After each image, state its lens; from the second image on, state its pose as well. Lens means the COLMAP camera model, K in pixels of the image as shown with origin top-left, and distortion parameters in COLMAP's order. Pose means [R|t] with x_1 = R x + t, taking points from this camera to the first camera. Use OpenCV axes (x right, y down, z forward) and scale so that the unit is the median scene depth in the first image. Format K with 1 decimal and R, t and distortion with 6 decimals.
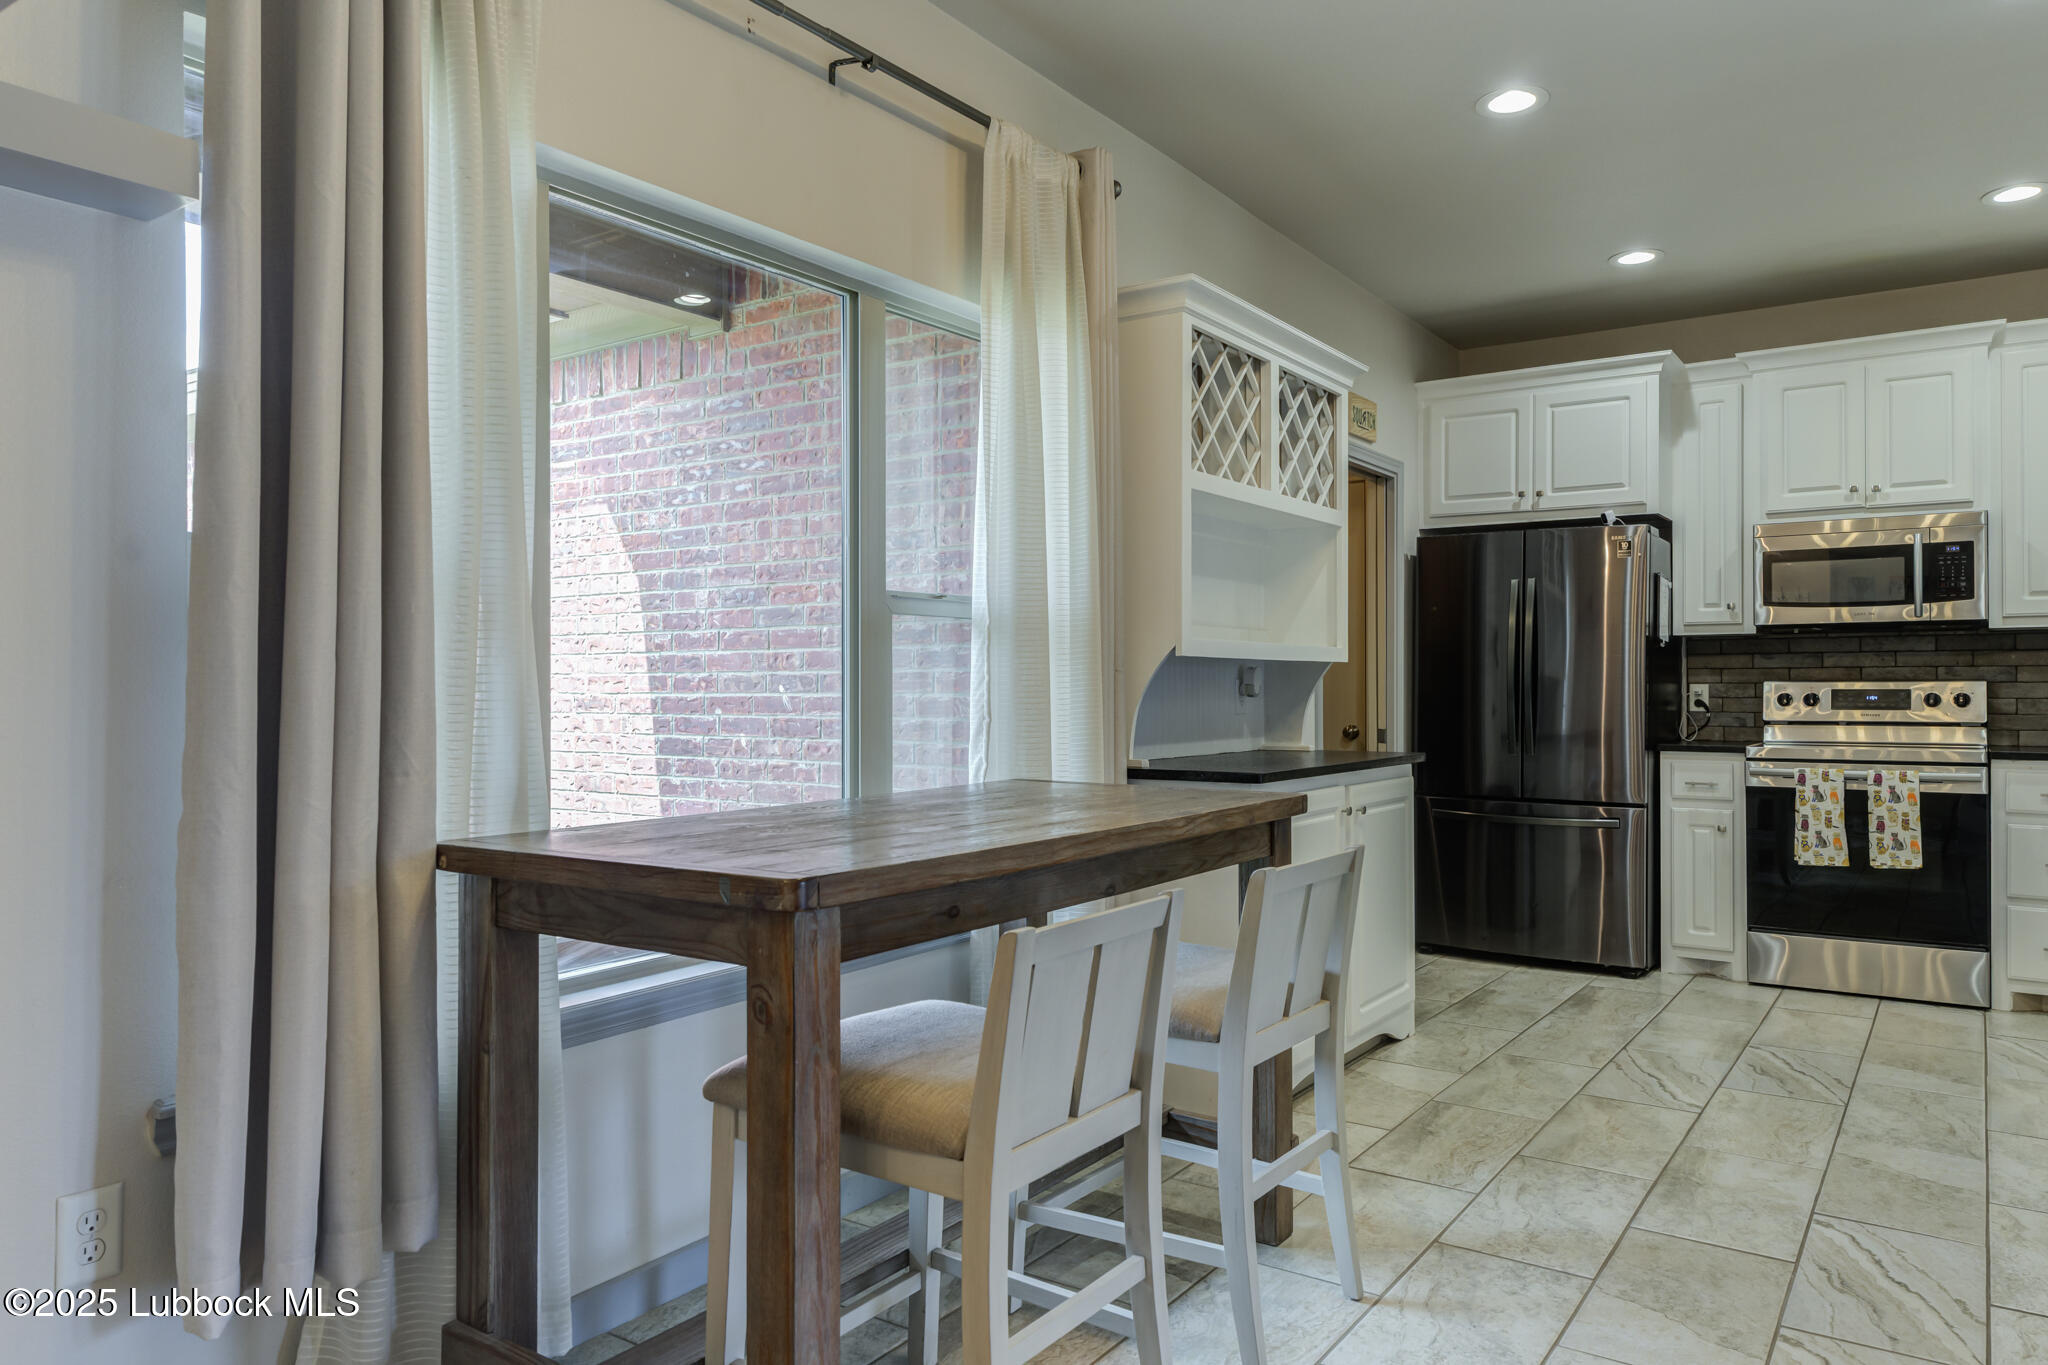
lens RADIAL K [[1381.8, 0, 1029.6], [0, 1381.8, 676.4], [0, 0, 1]] dist [0.043019, -0.033551]
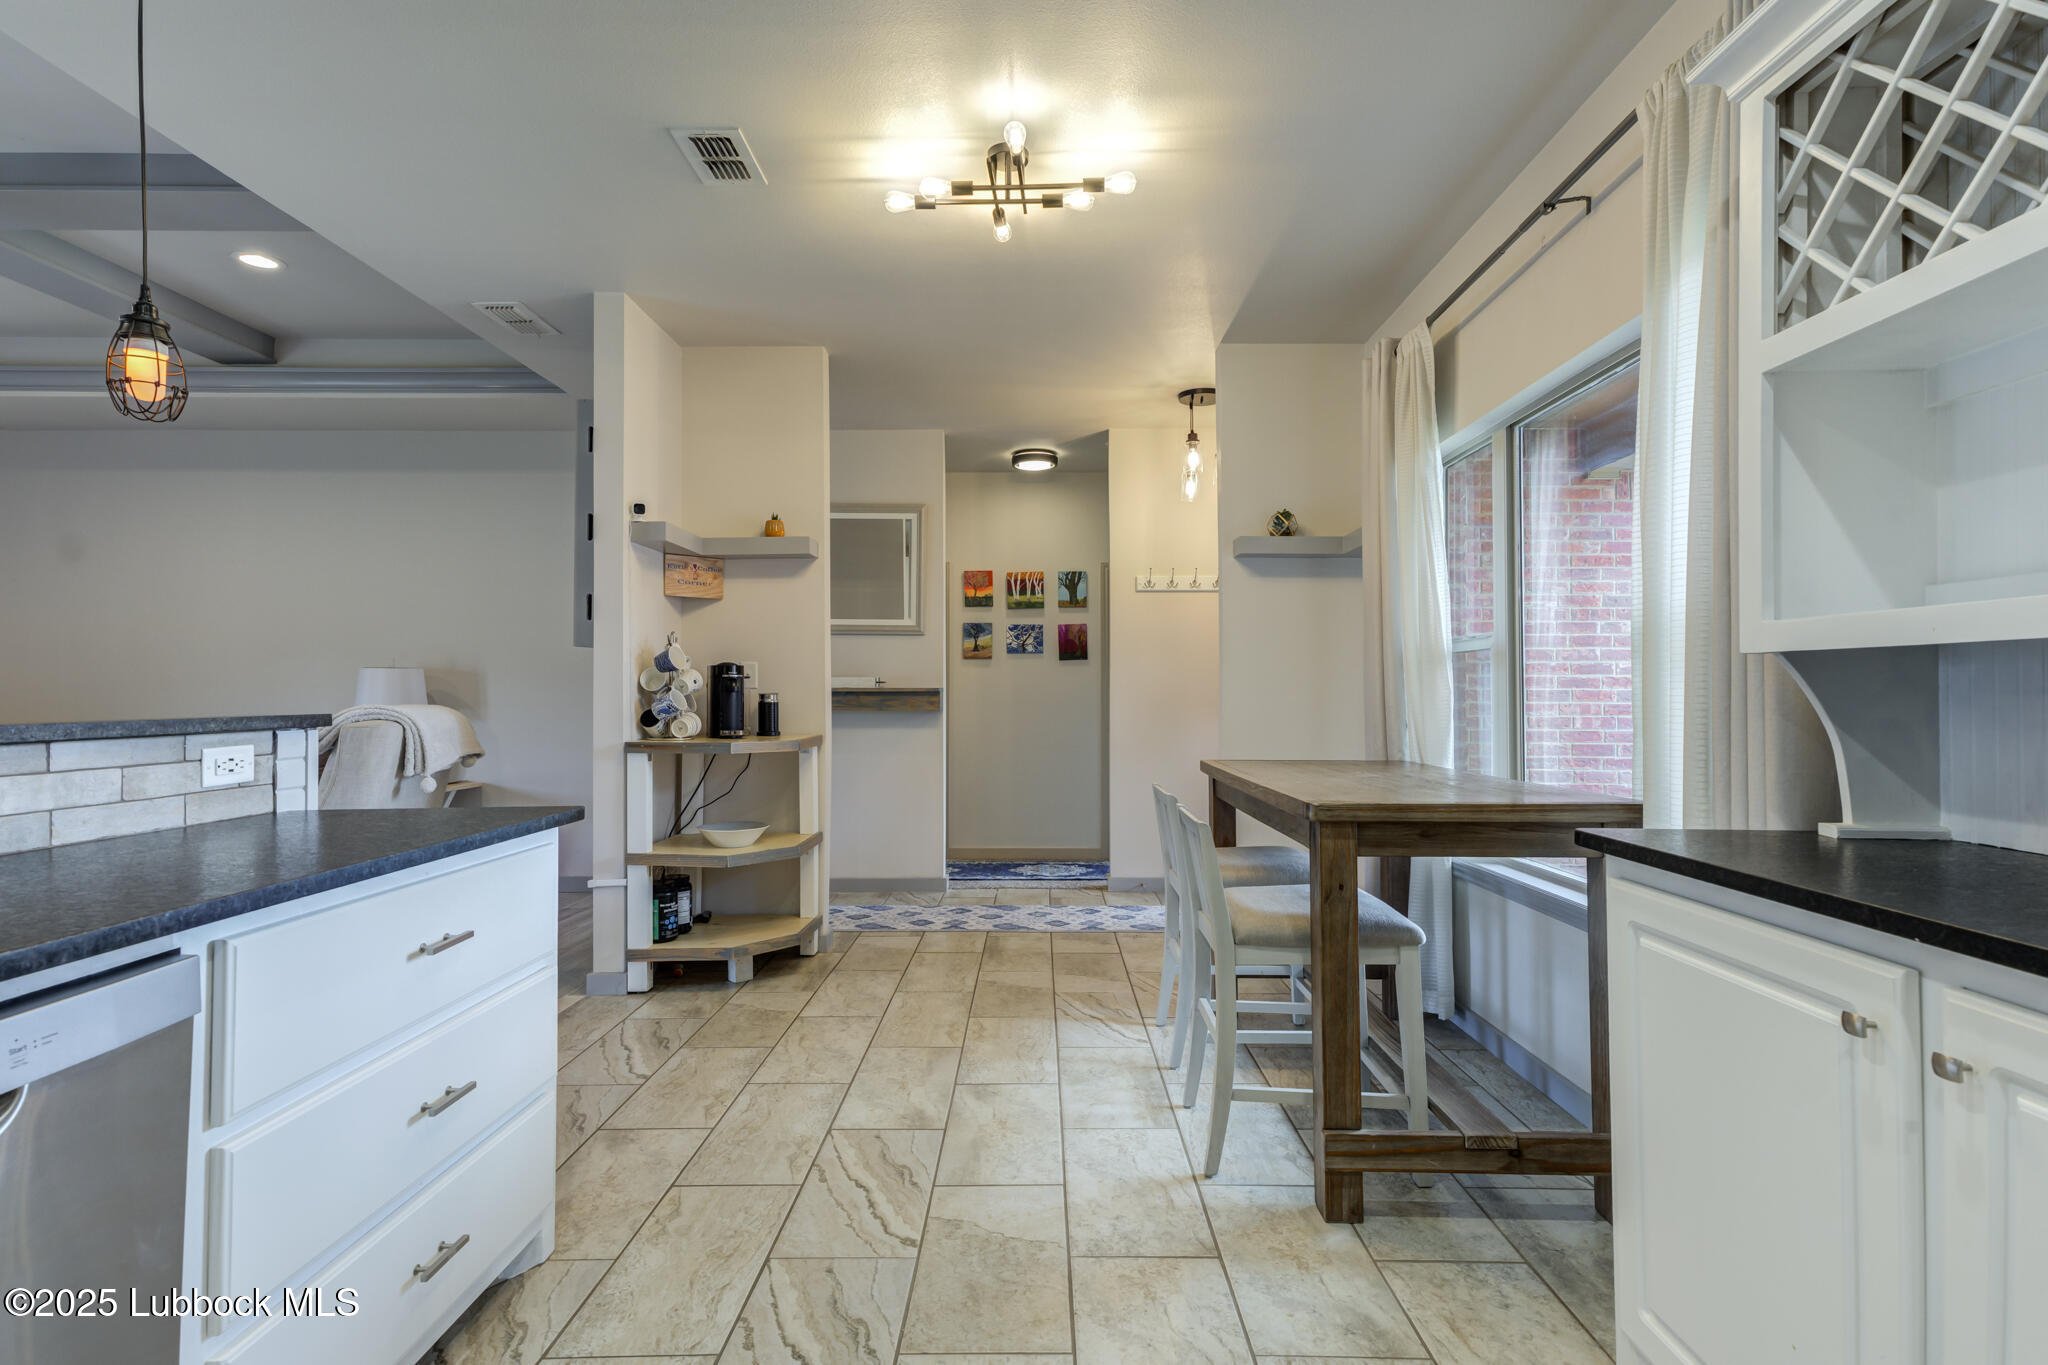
lens RADIAL K [[1028.2, 0, 1020.6], [0, 1028.2, 677.5], [0, 0, 1]] dist [0.032677, -0.000435]
pose [[-0.836731, -0.004848, -0.547592, 0.459628], [0.007583, 0.999762, -0.020439, 0.002281], [0.547561, -0.021255, -0.836496, 0.870789]]
